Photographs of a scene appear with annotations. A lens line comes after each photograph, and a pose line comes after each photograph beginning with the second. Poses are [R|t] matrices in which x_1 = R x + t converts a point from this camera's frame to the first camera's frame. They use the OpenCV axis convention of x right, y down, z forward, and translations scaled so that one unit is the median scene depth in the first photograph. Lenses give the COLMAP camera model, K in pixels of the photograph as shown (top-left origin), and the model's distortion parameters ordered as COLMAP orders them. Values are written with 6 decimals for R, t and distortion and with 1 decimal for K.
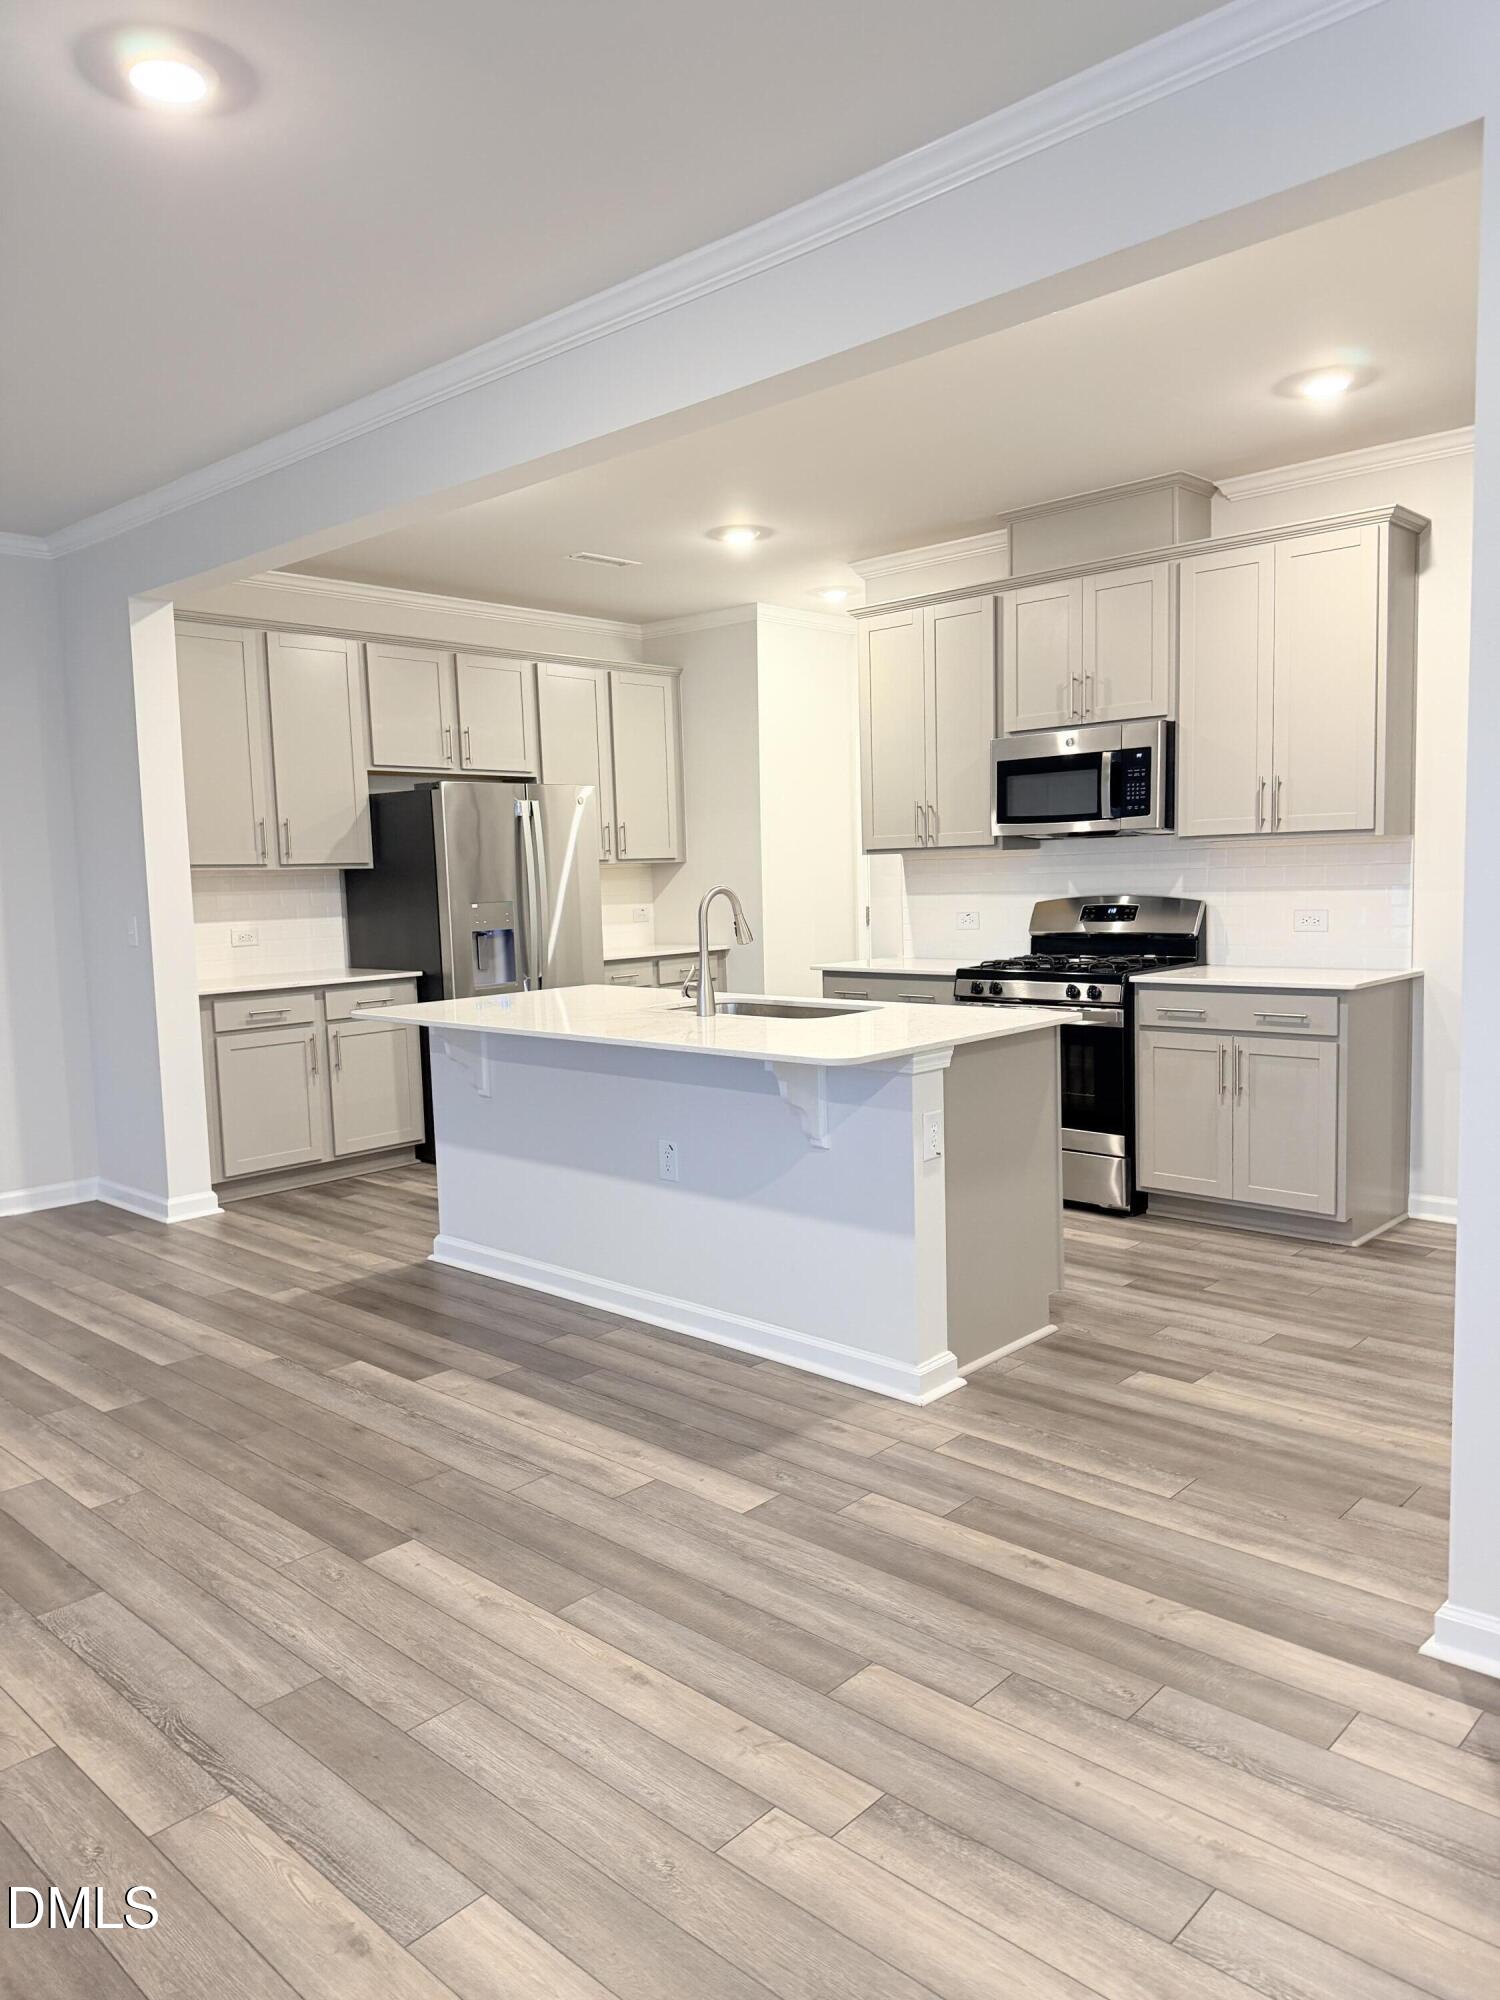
lens RADIAL K [[1403.2, 0, 749.7], [0, 1403.2, 994.0], [0, 0, 1]] dist [0.001732, -0.003749]
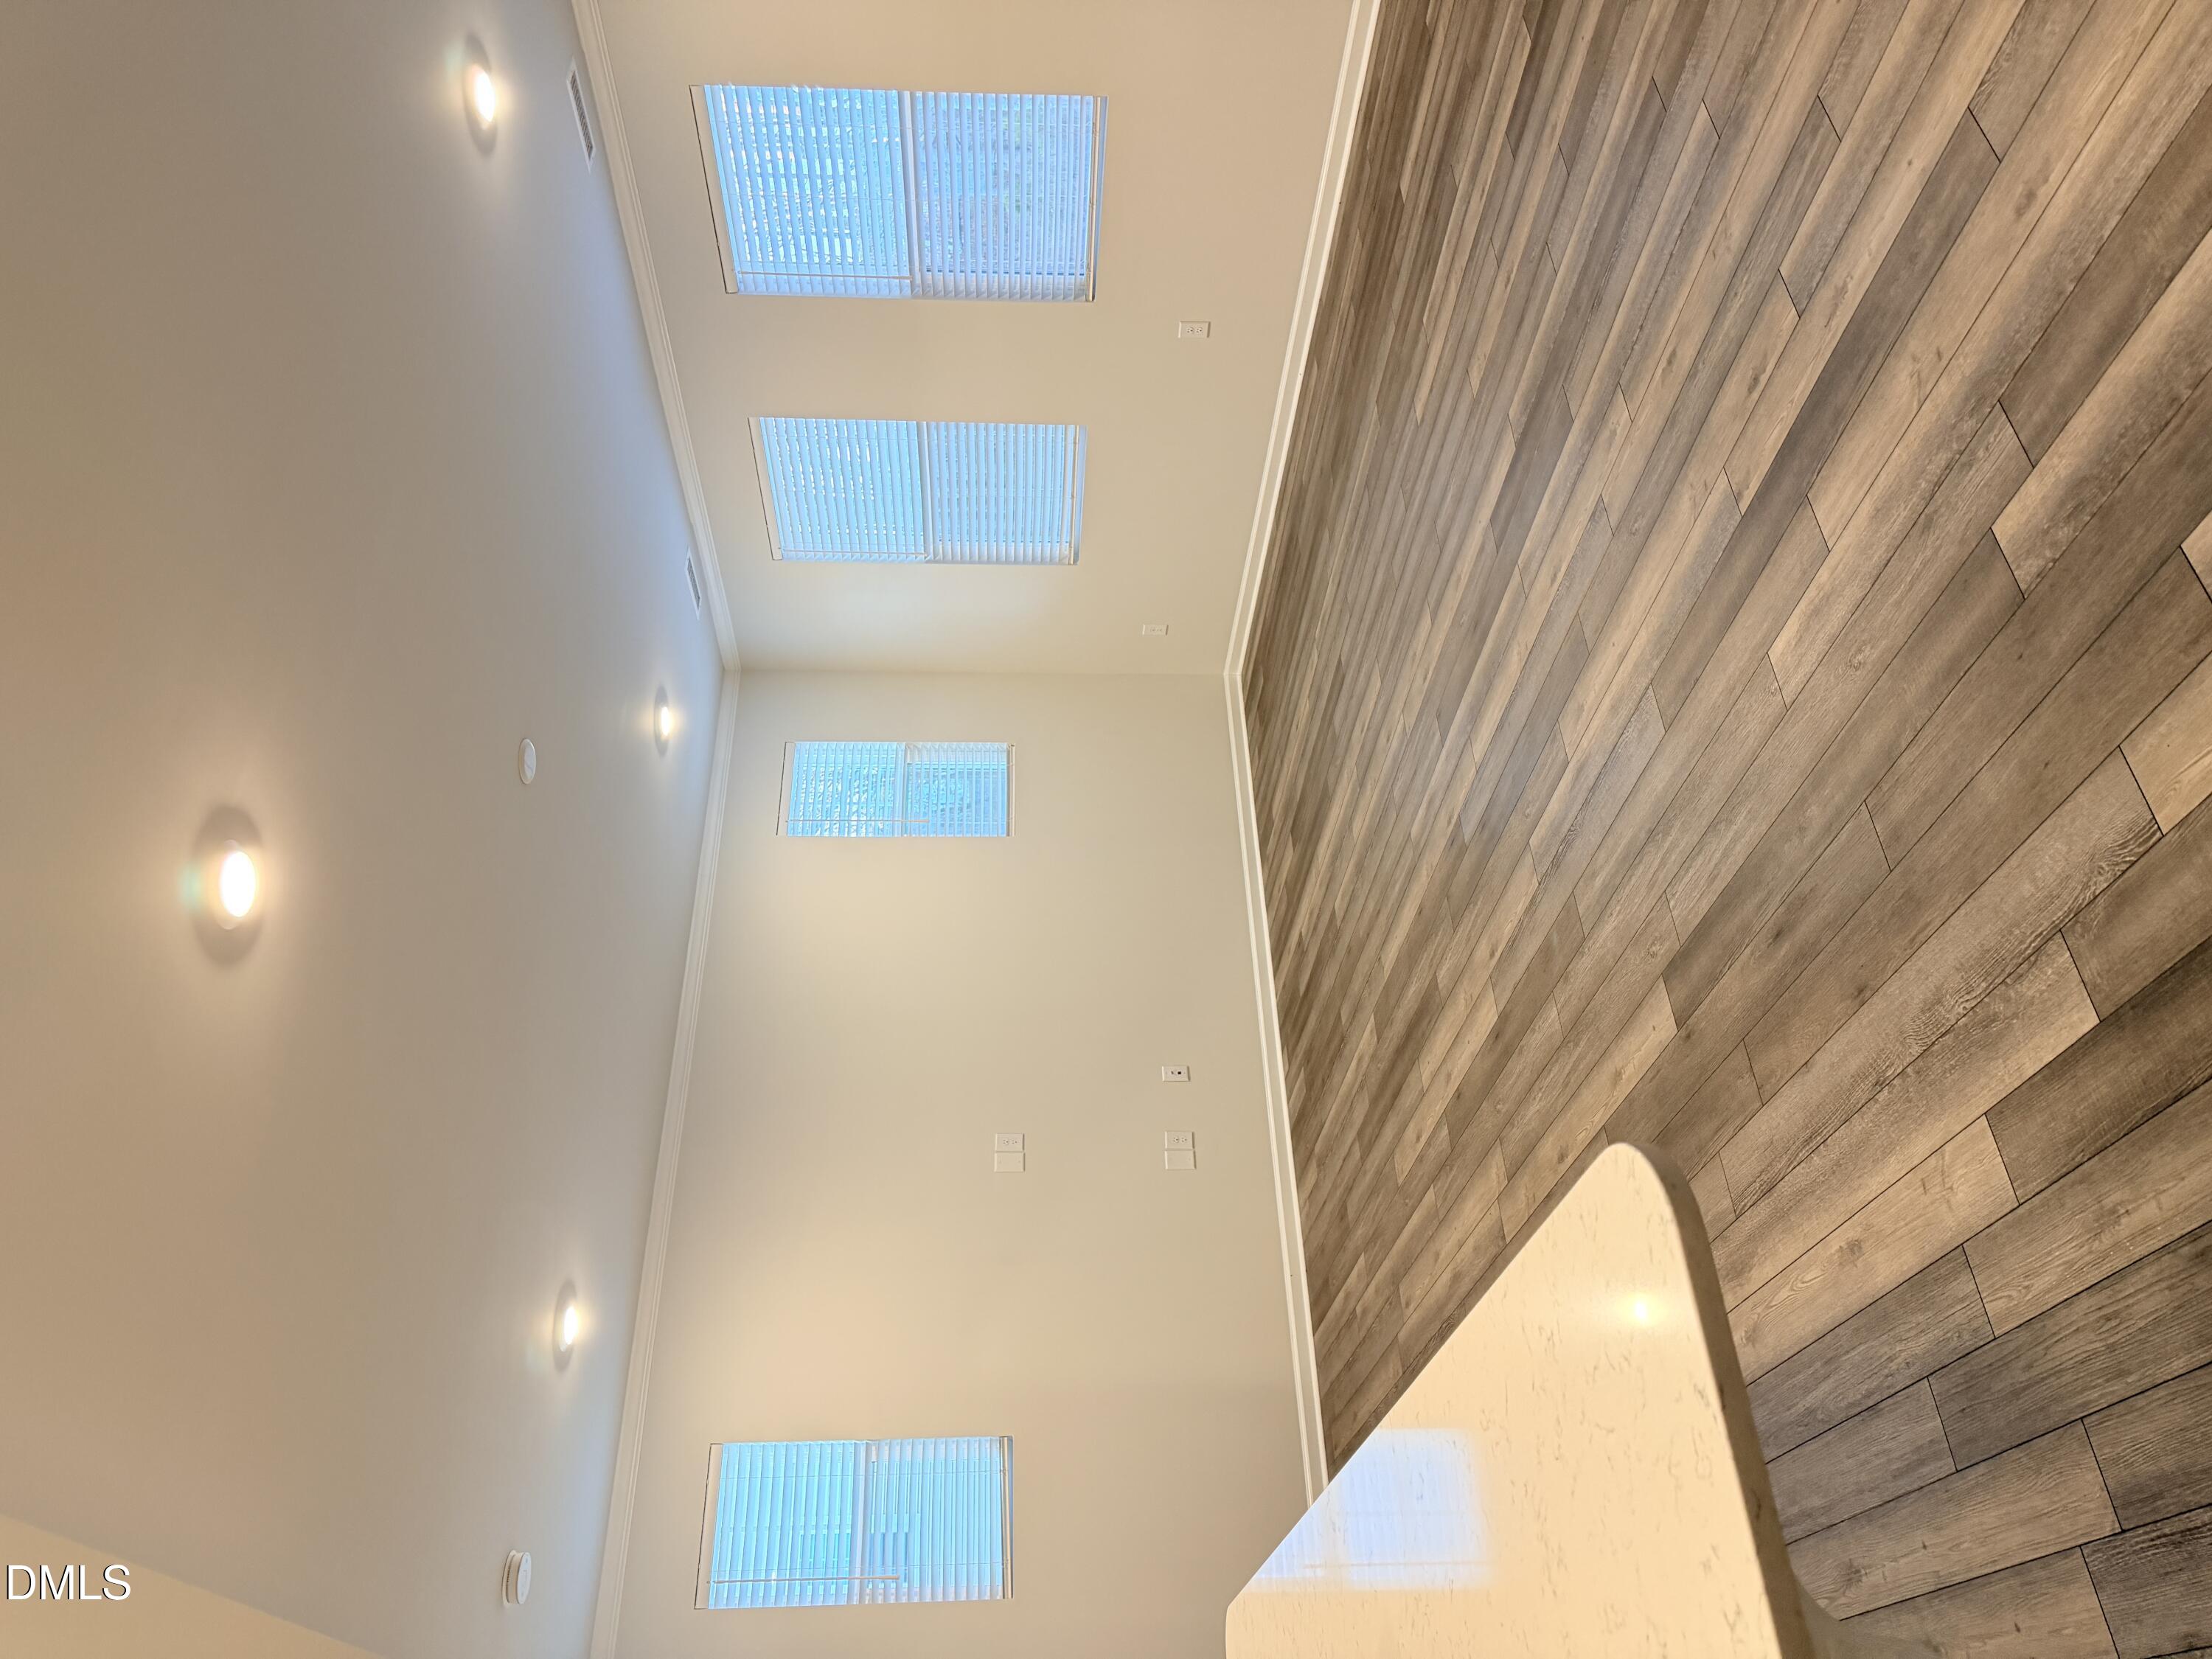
lens RADIAL K [[1551.9, 0, 1112.9], [0, 1551.9, 834.4], [0, 0, 1]] dist [0.001732, -0.003749]
pose [[0.009964, 0.974098, 0.225906, -0.575907], [0.985283, -0.048117, 0.164018, -0.141627], [0.170639, 0.220947, -0.960242, 1.808598]]
